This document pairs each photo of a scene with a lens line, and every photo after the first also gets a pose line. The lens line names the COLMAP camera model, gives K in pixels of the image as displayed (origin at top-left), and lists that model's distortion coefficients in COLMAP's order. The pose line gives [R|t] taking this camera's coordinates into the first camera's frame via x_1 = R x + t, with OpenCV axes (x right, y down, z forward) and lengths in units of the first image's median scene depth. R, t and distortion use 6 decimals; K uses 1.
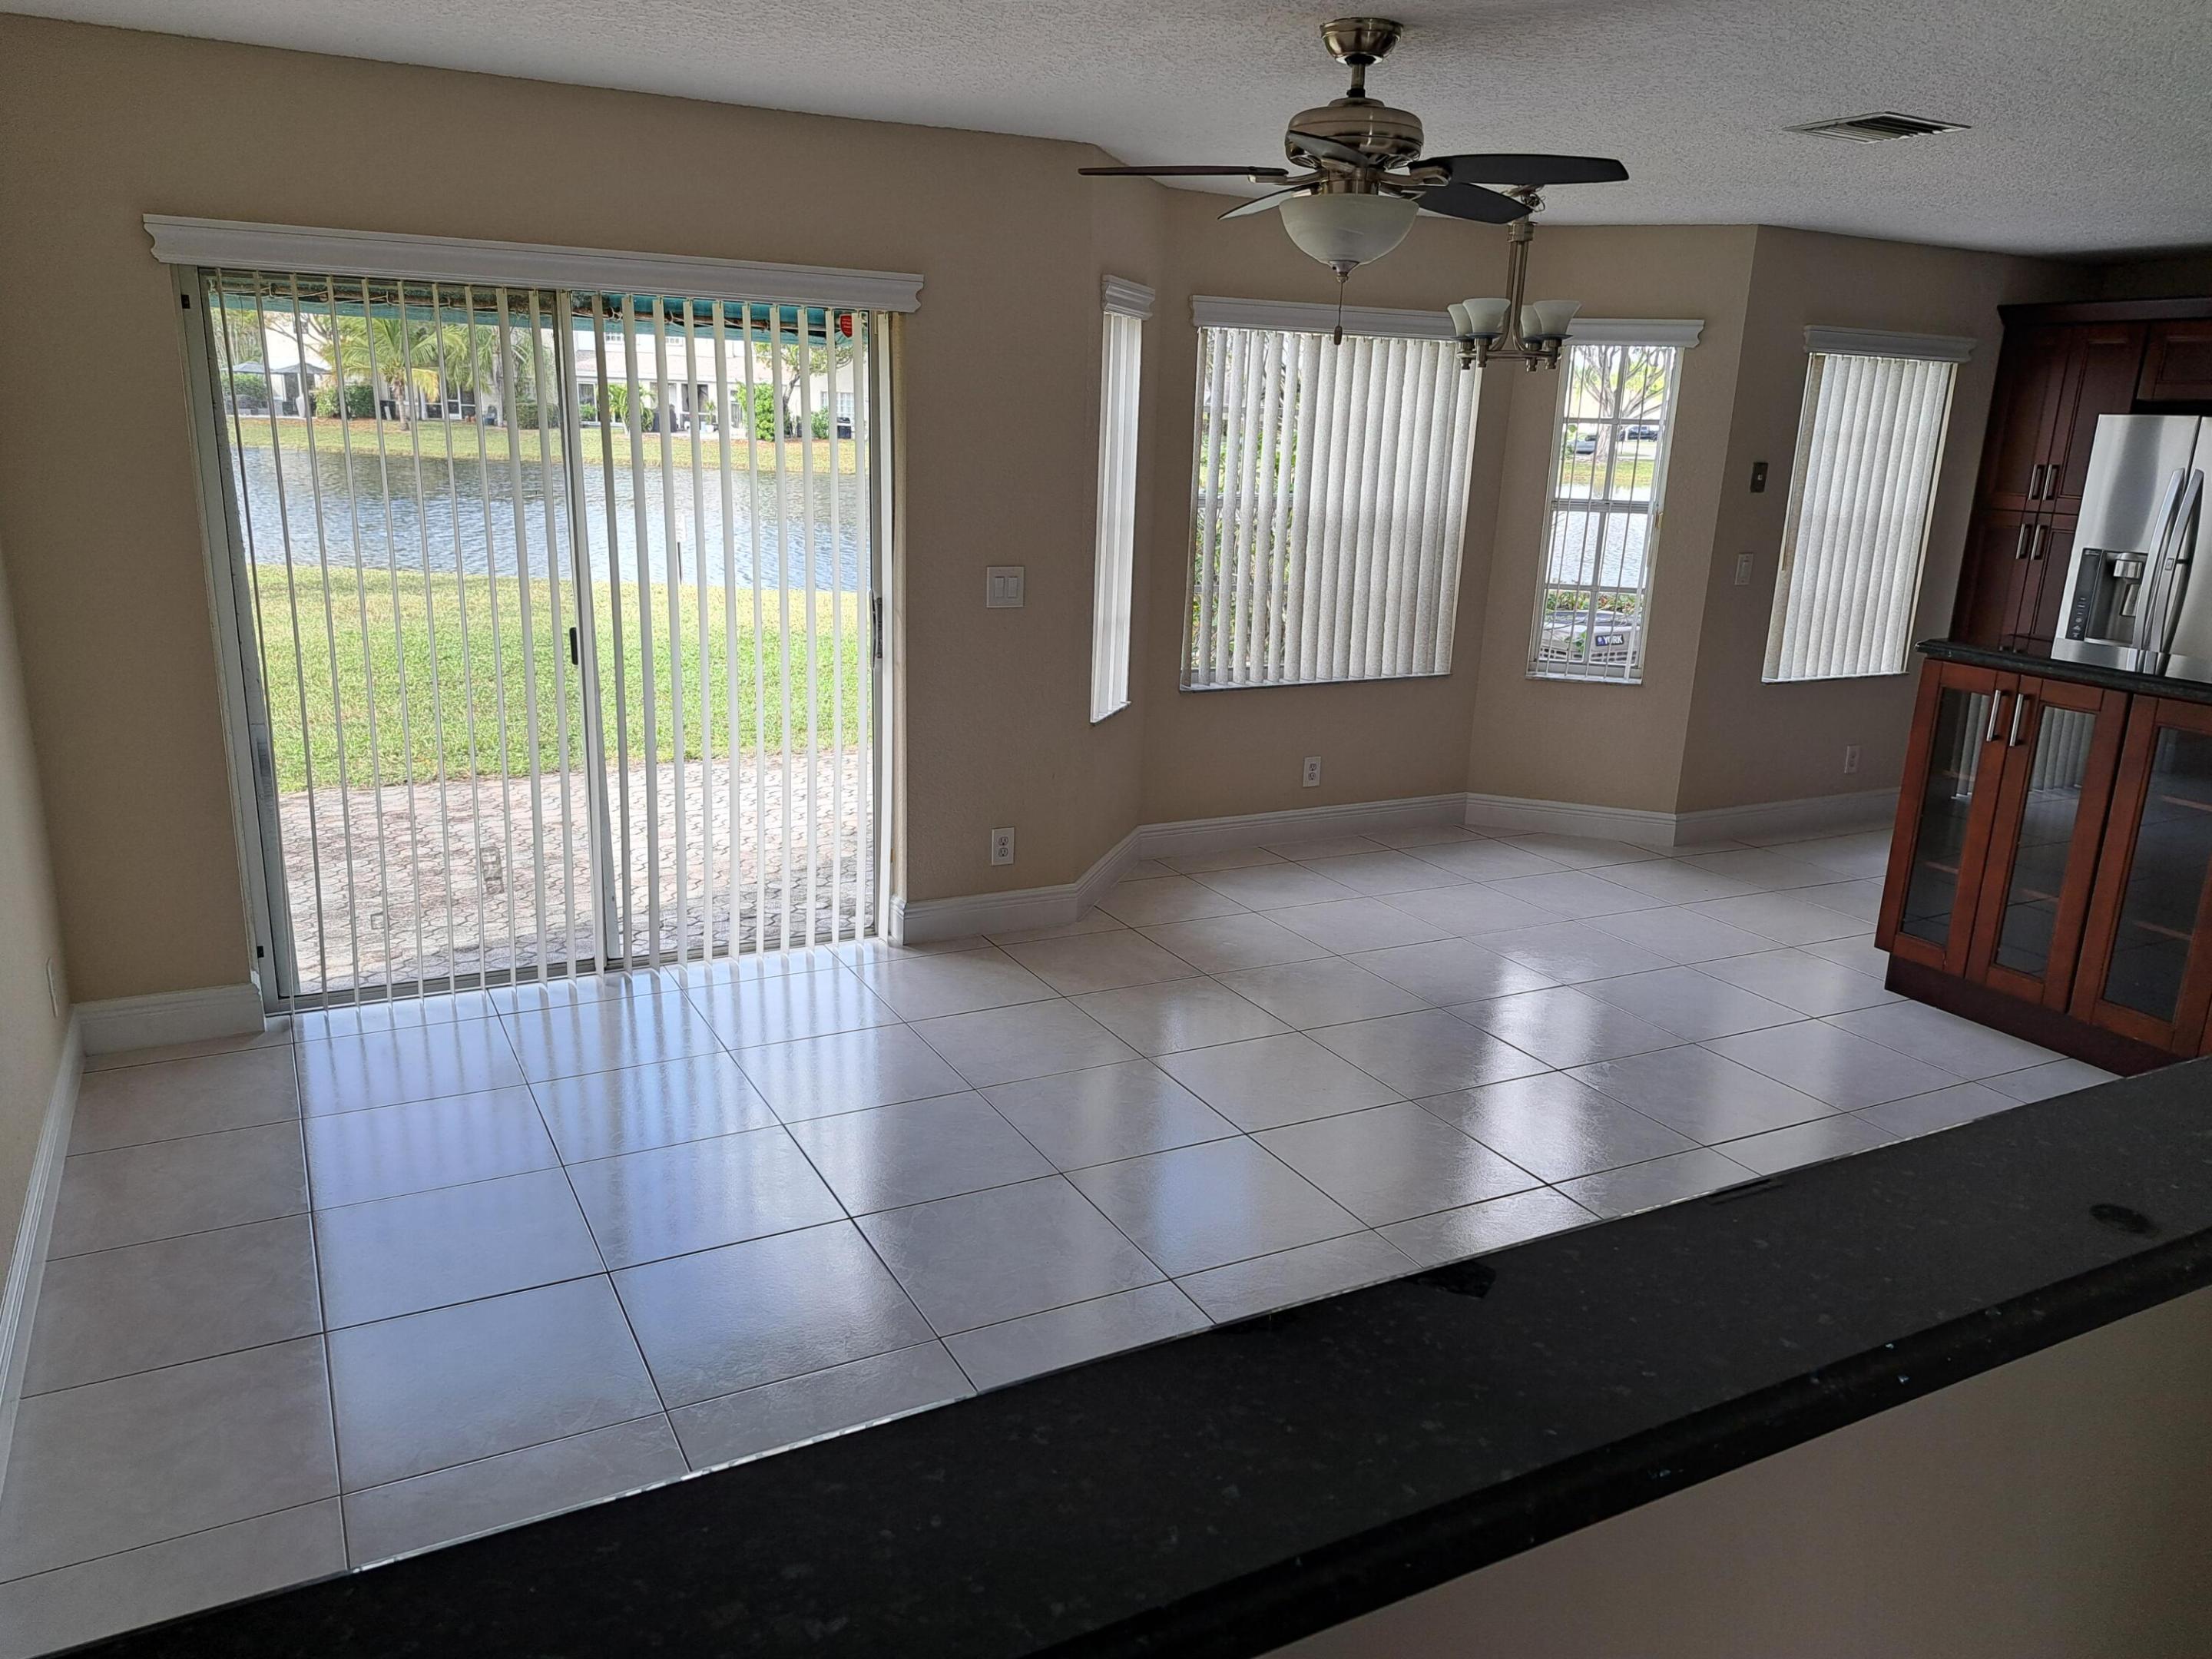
lens RADIAL K [[1586.0, 0, 1106.0], [0, 1586.0, 829.5], [0, 0, 1]] dist [0.054873, -0.065227]
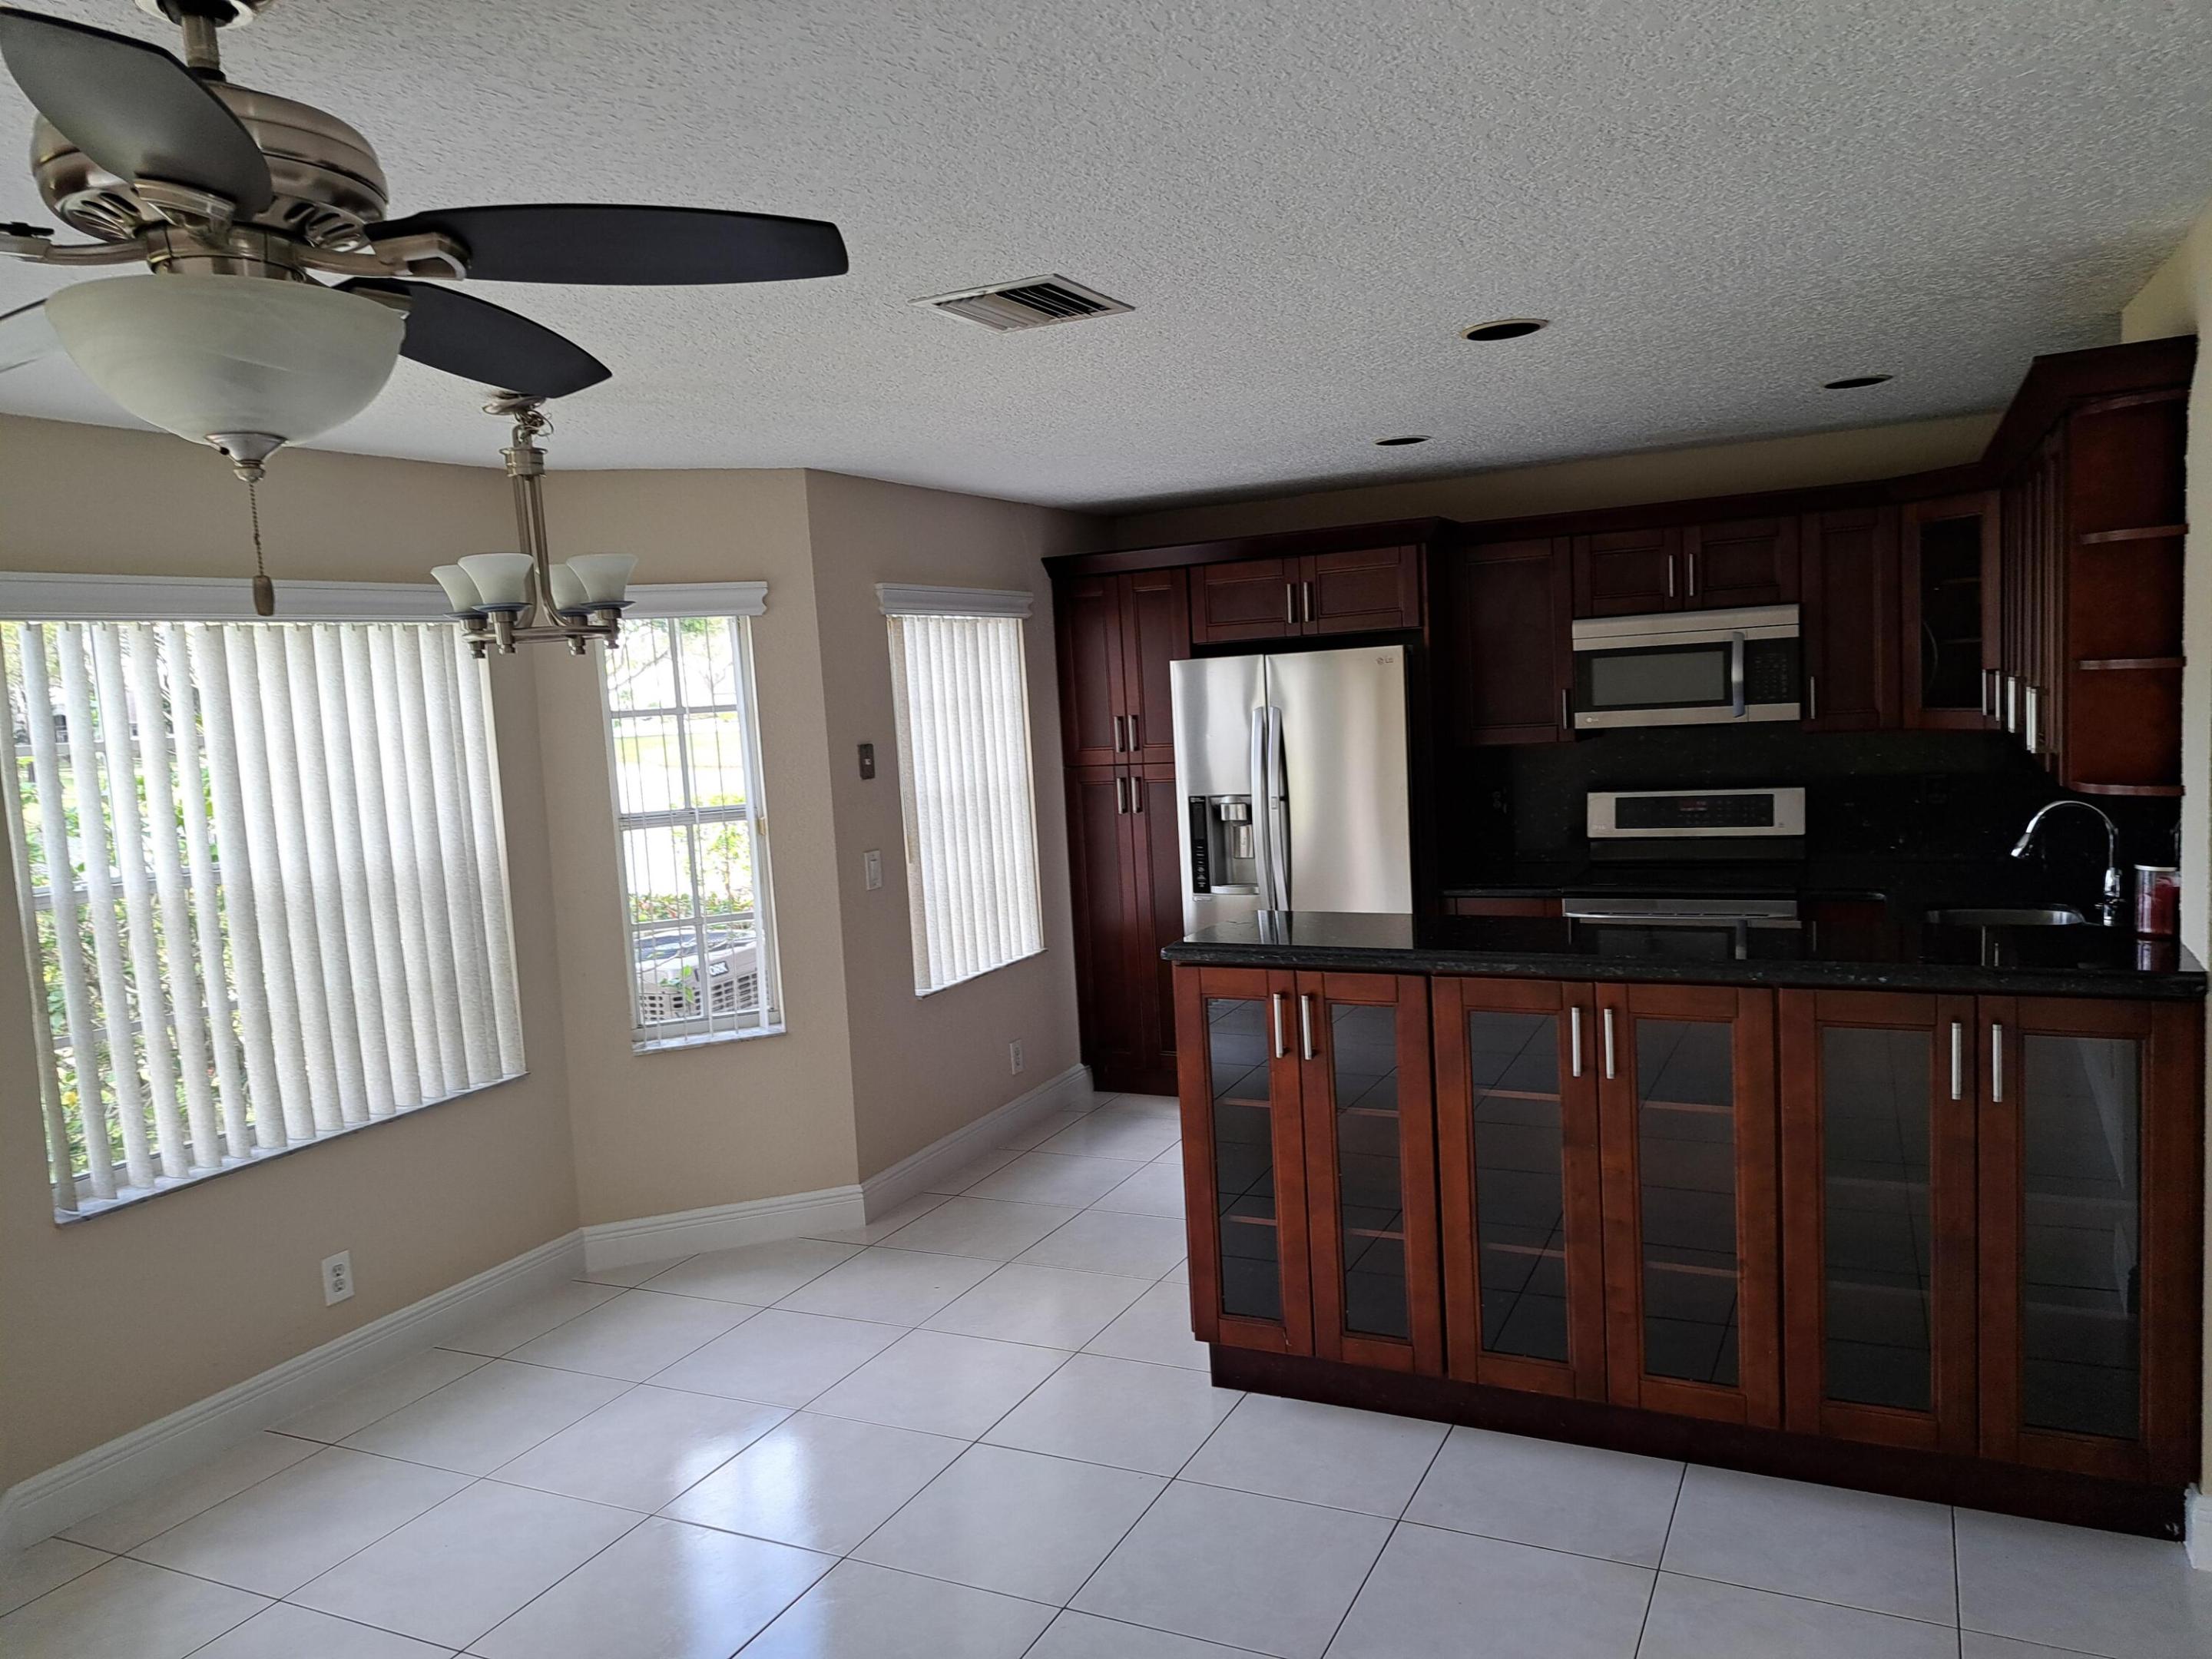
lens RADIAL K [[1583.2, 0, 1162.5], [0, 1583.2, 852.1], [0, 0, 1]] dist [0.083192, -0.078045]
pose [[0.792612, -0.144239, 0.592420, 0.034188], [0.233542, 0.969337, -0.076451, -0.075217], [-0.563227, 0.198951, 0.801993, 0.260456]]
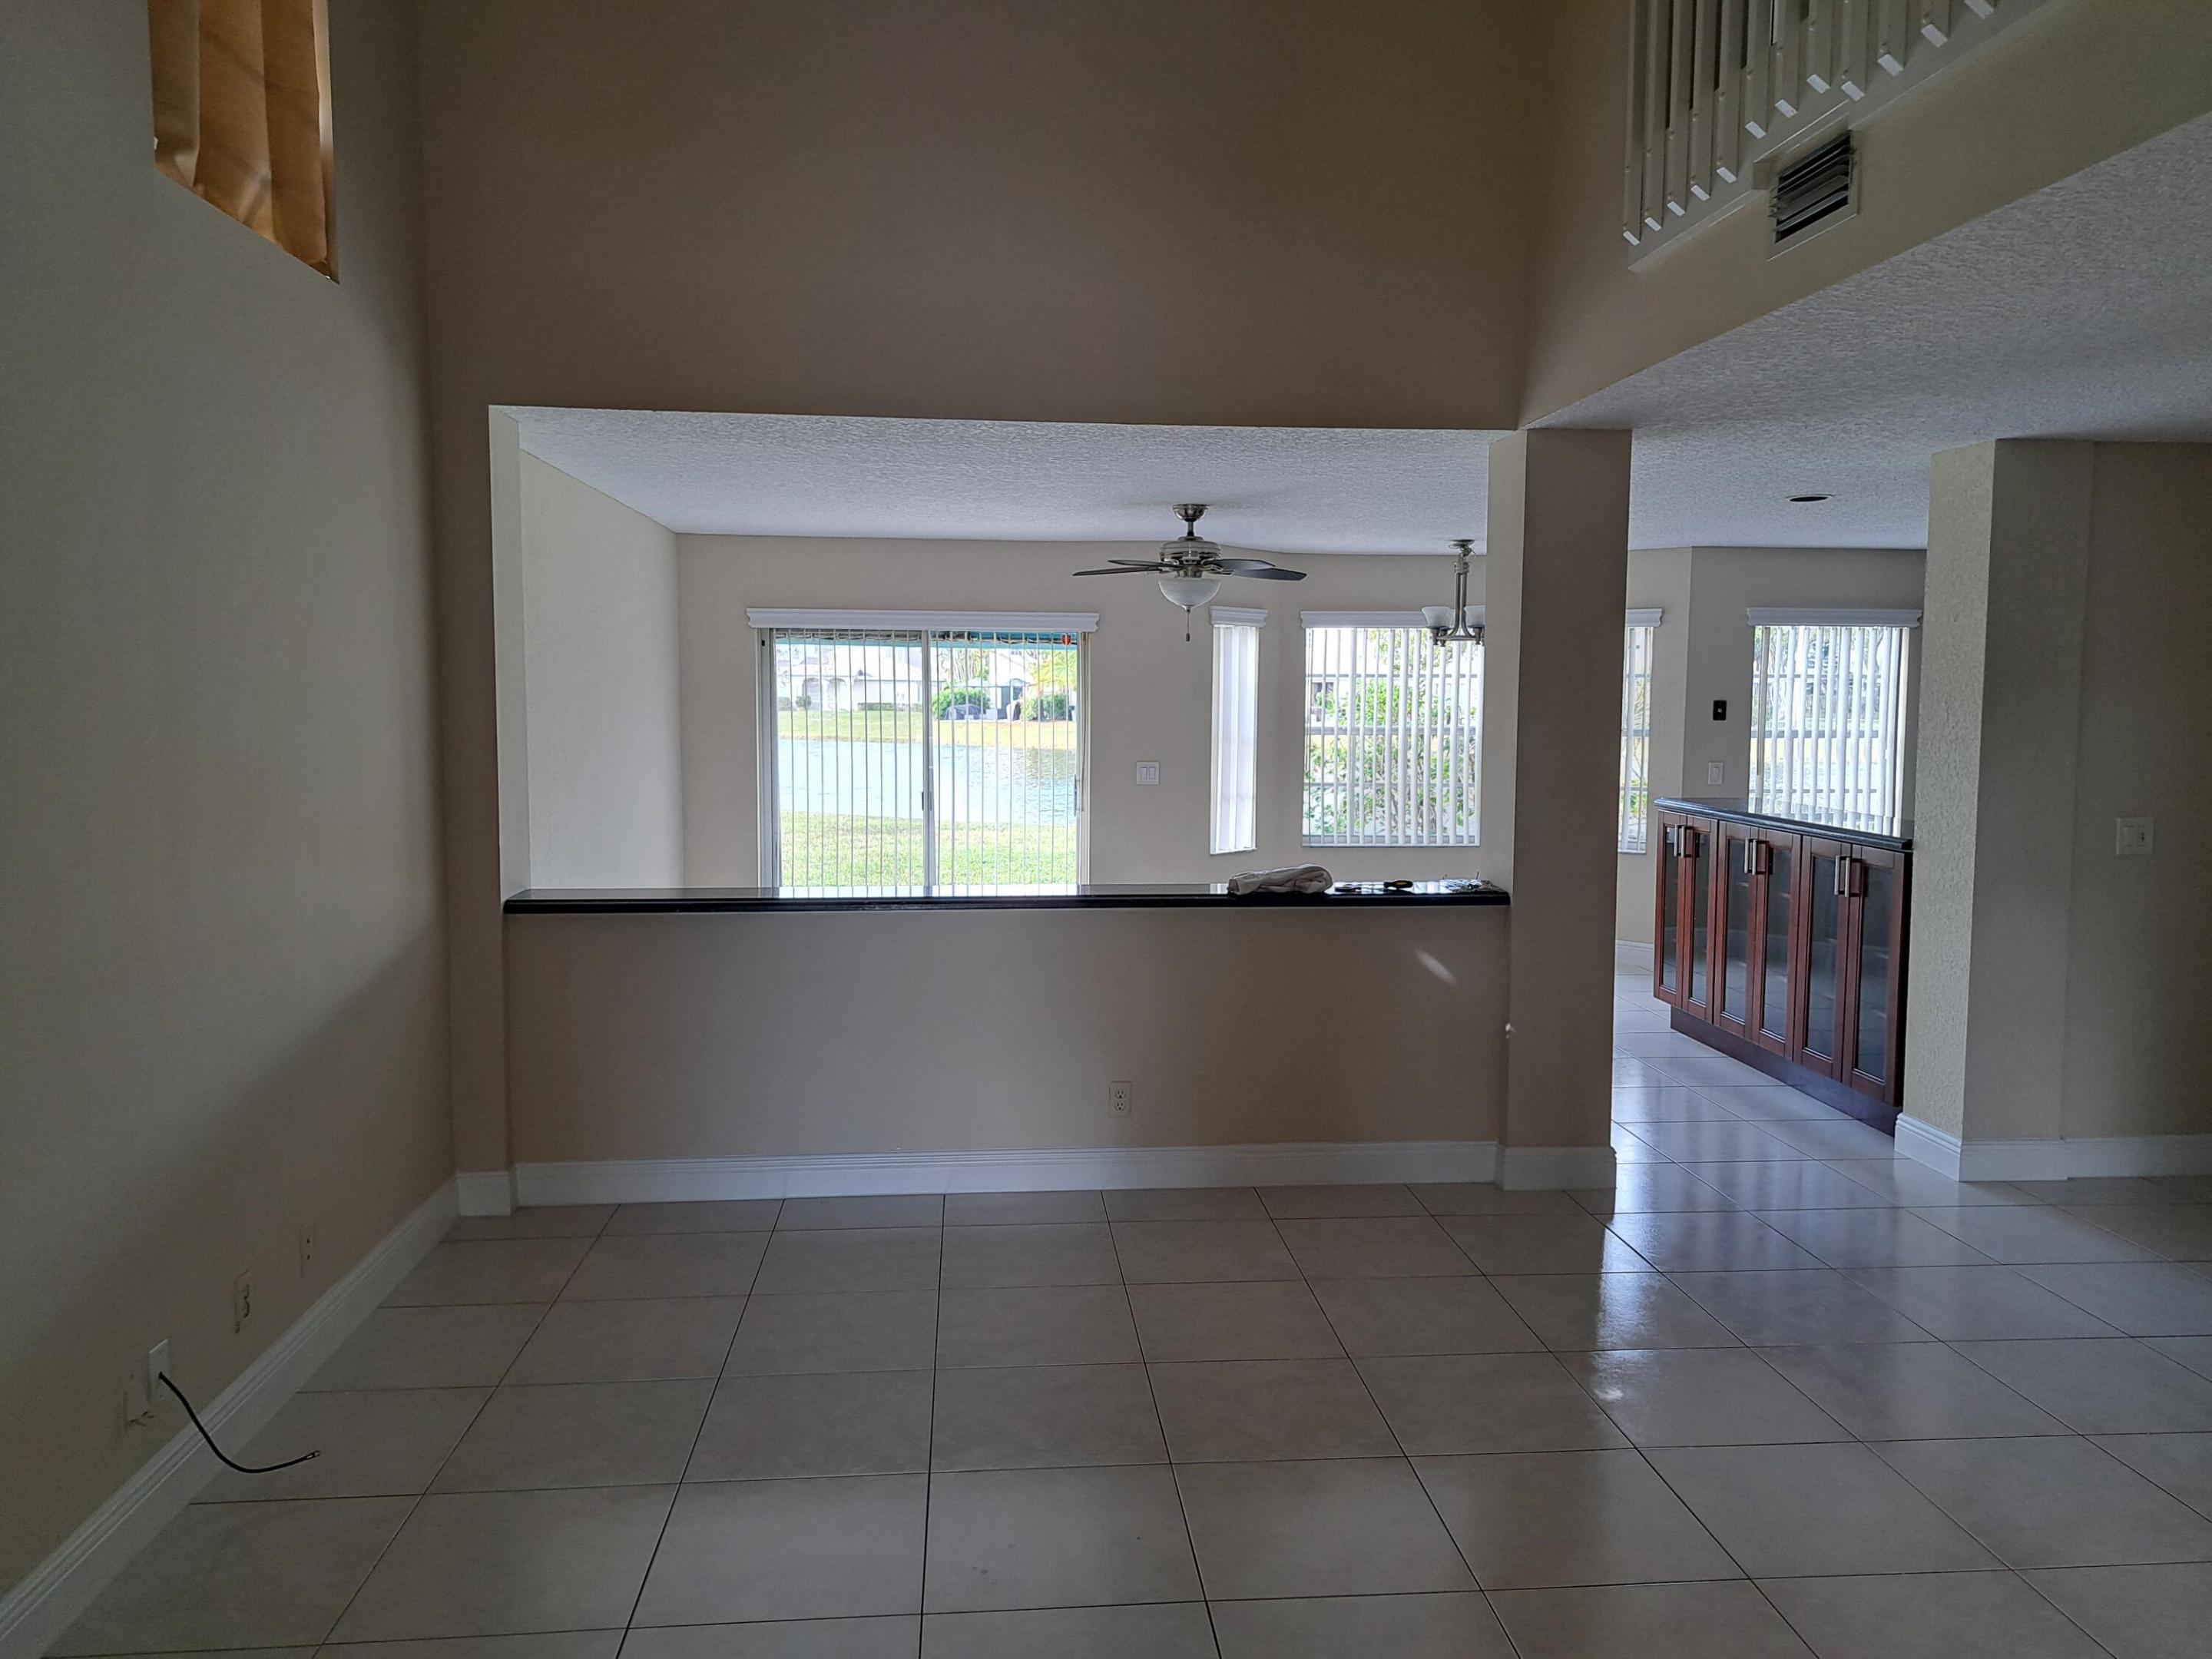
lens RADIAL K [[1586.0, 0, 1106.0], [0, 1586.0, 829.5], [0, 0, 1]] dist [0.054873, -0.065227]
pose [[0.919433, 0.005456, -0.393209, 0.469294], [-0.075582, 0.983713, -0.163081, 0.165095], [0.385915, 0.179661, 0.904871, -0.506592]]
